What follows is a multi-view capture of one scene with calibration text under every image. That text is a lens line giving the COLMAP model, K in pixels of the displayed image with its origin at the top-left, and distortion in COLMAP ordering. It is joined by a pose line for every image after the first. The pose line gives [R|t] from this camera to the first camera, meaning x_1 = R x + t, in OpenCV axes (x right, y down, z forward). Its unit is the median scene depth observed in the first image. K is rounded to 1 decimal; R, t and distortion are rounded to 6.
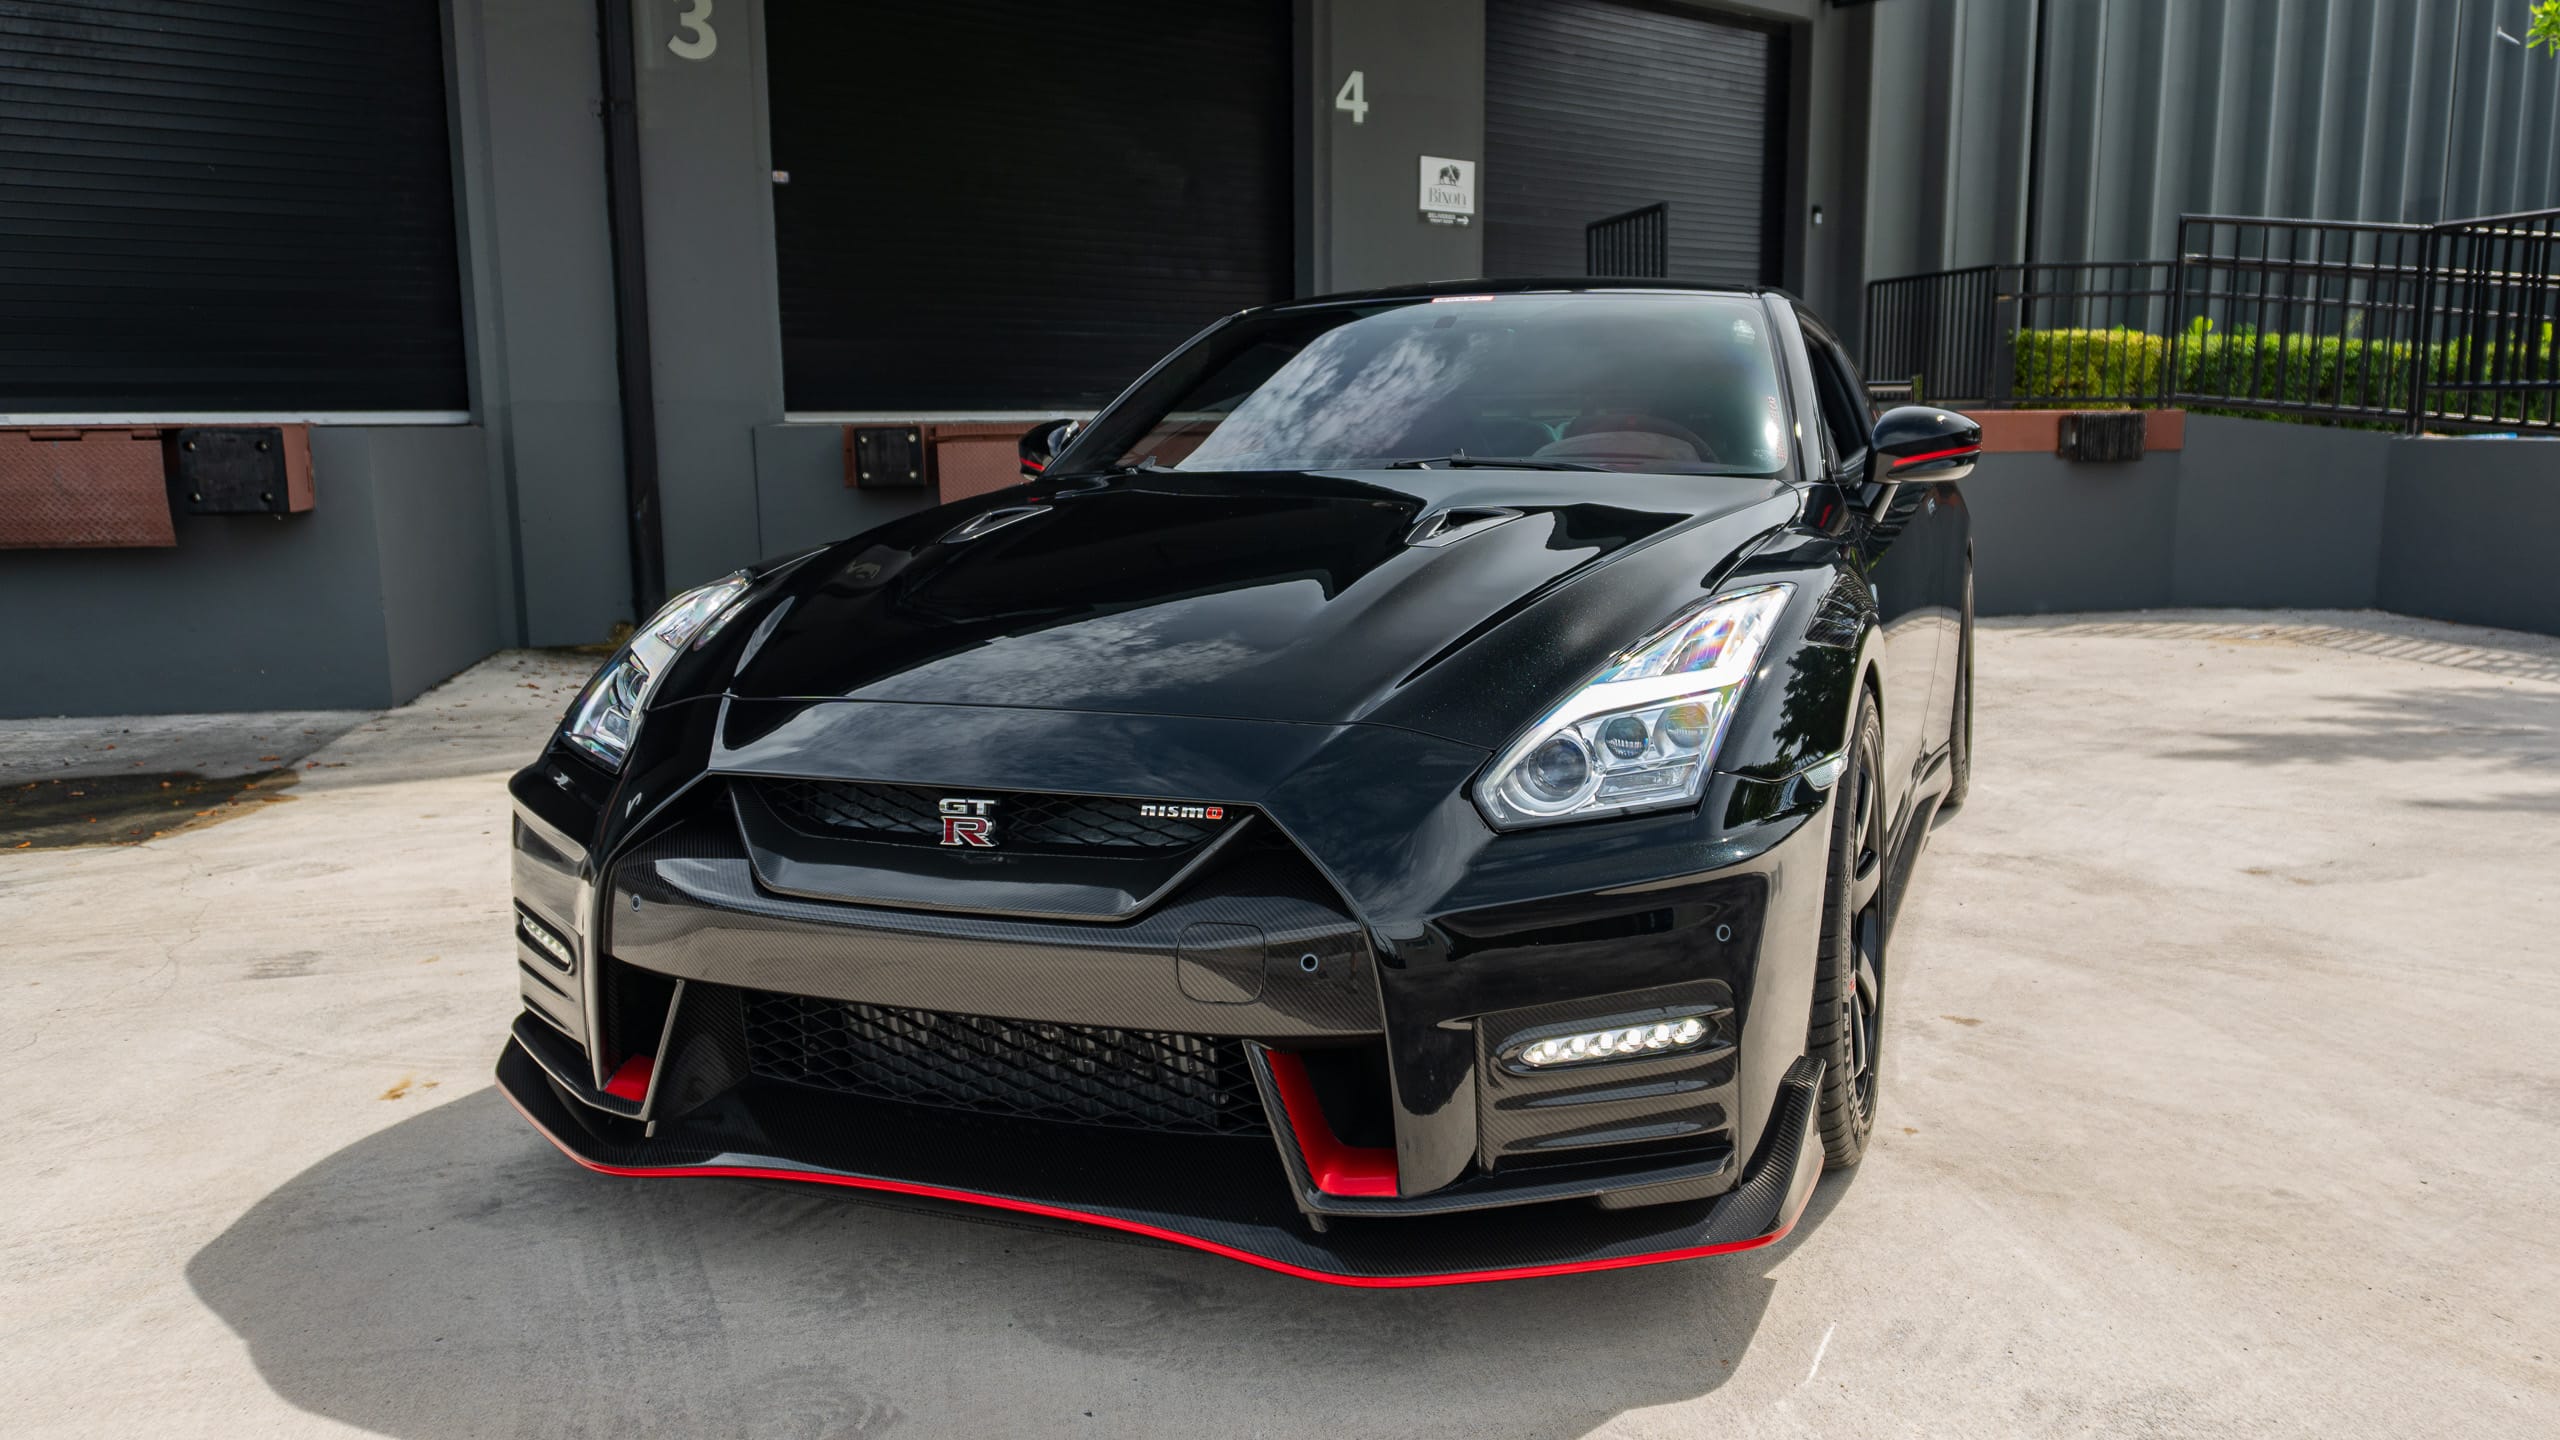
lens RADIAL K [[1951.6, 0, 1305.7], [0, 1951.6, 766.5], [0, 0, 1]] dist [-0.018912, -0.001723]
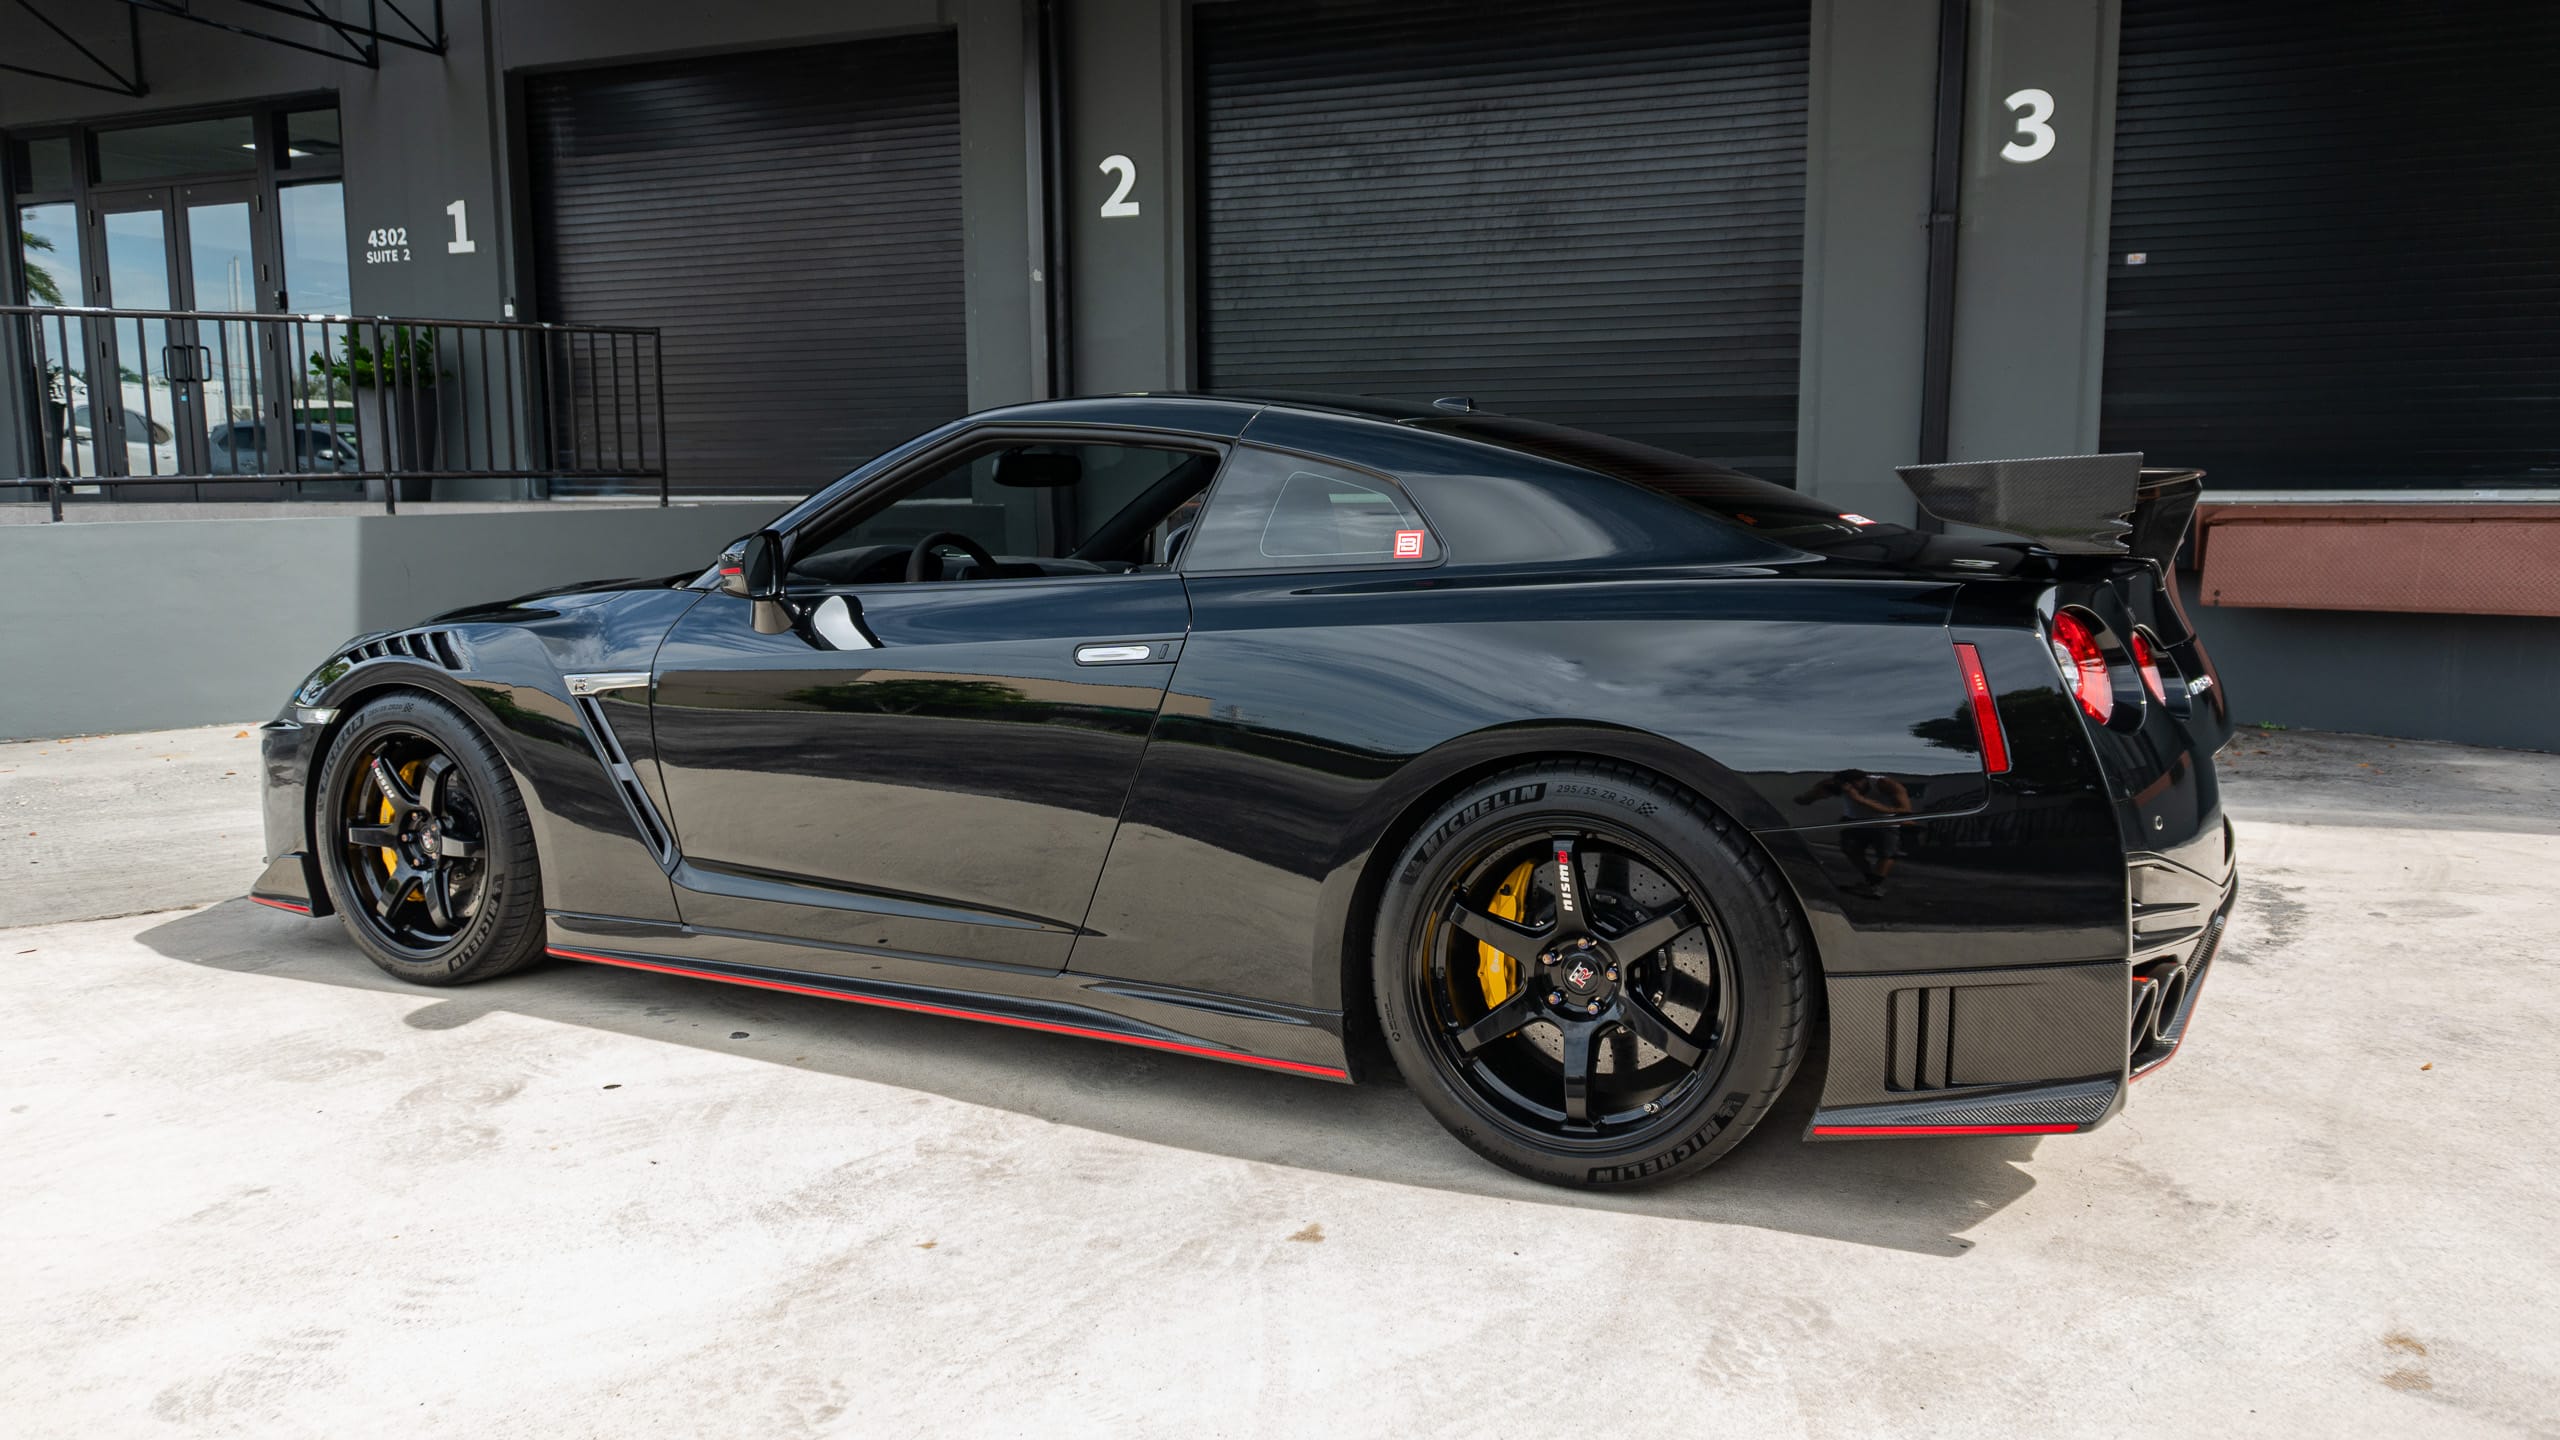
lens RADIAL K [[1771.5, 0, 1283.1], [0, 1771.5, 733.4], [0, 0, 1]] dist [-0.011831, -0.006083]
pose [[0.481725, 0.124015, -0.867503, 0.432005], [-0.149505, 0.987053, 0.058085, -0.060506], [0.863475, 0.101715, 0.494029, 0.243156]]
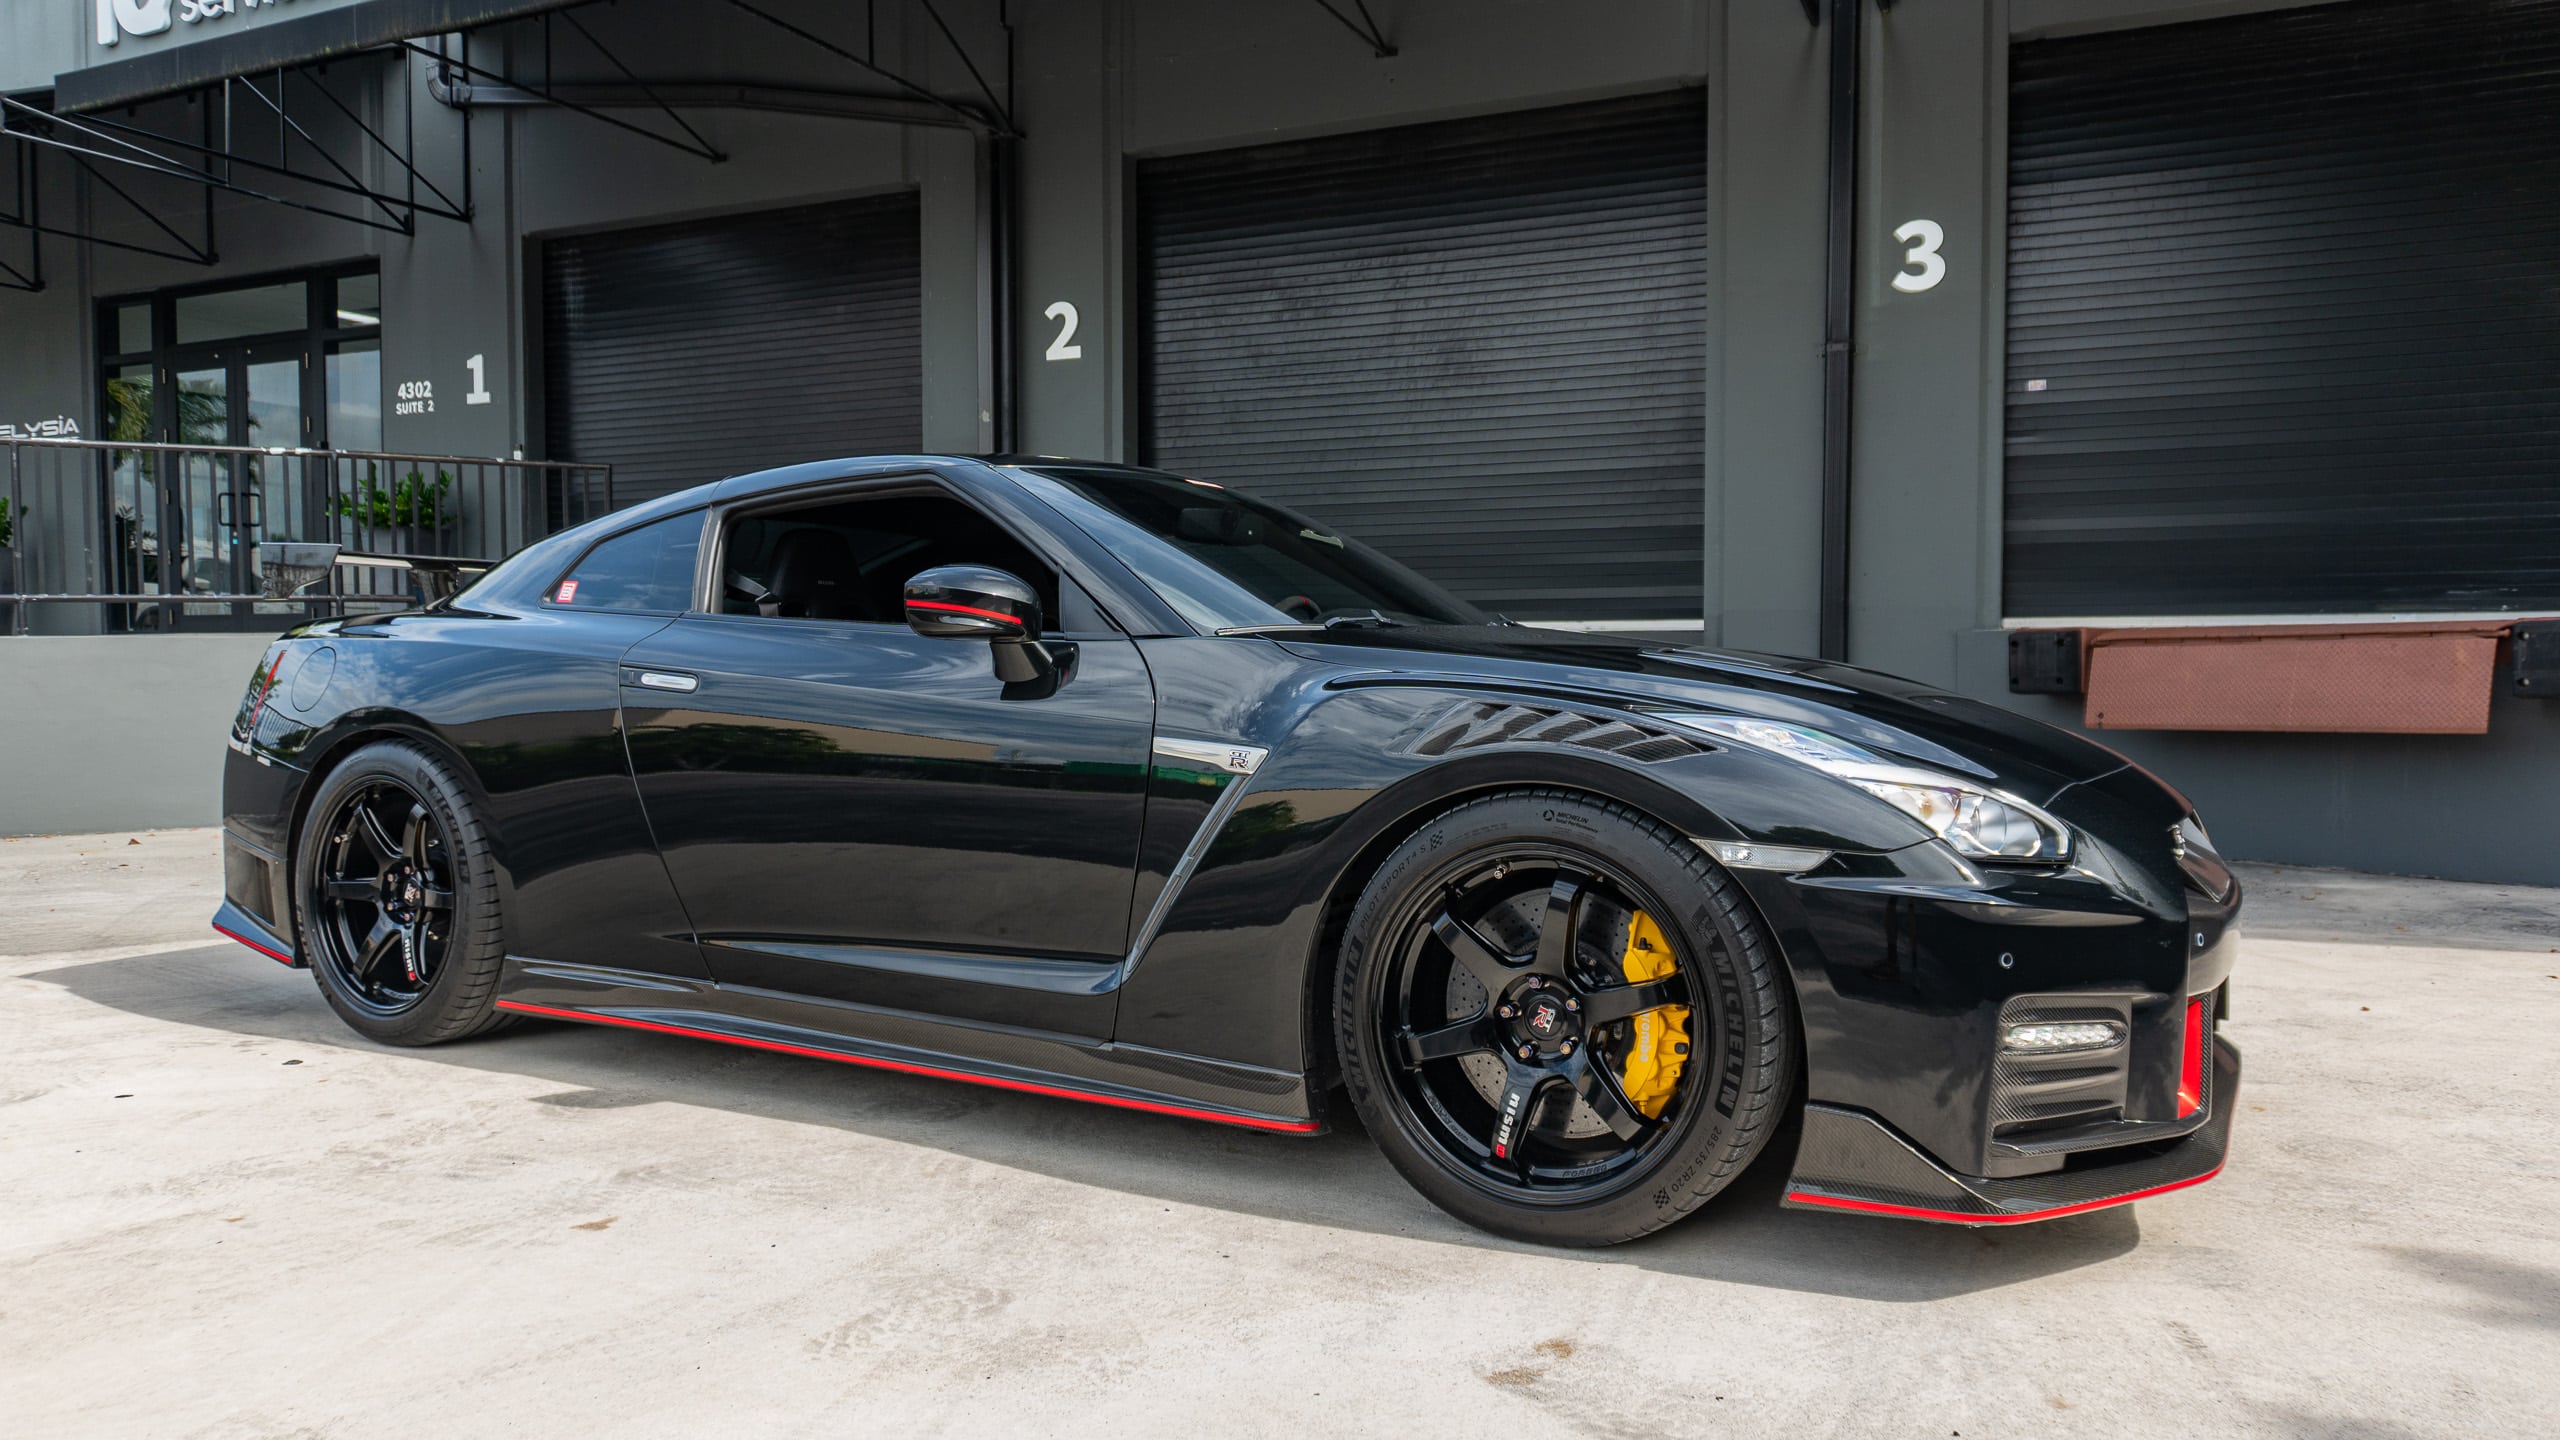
lens RADIAL K [[1774.8, 0, 1289.6], [0, 1774.8, 745.8], [0, 0, 1]] dist [-0.017653, -0.002913]
pose [[0.409807, 0.048949, -0.910858, 0.517560], [-0.159932, 0.986947, -0.018918, -0.053445], [0.898042, 0.153428, 0.412286, 0.393270]]
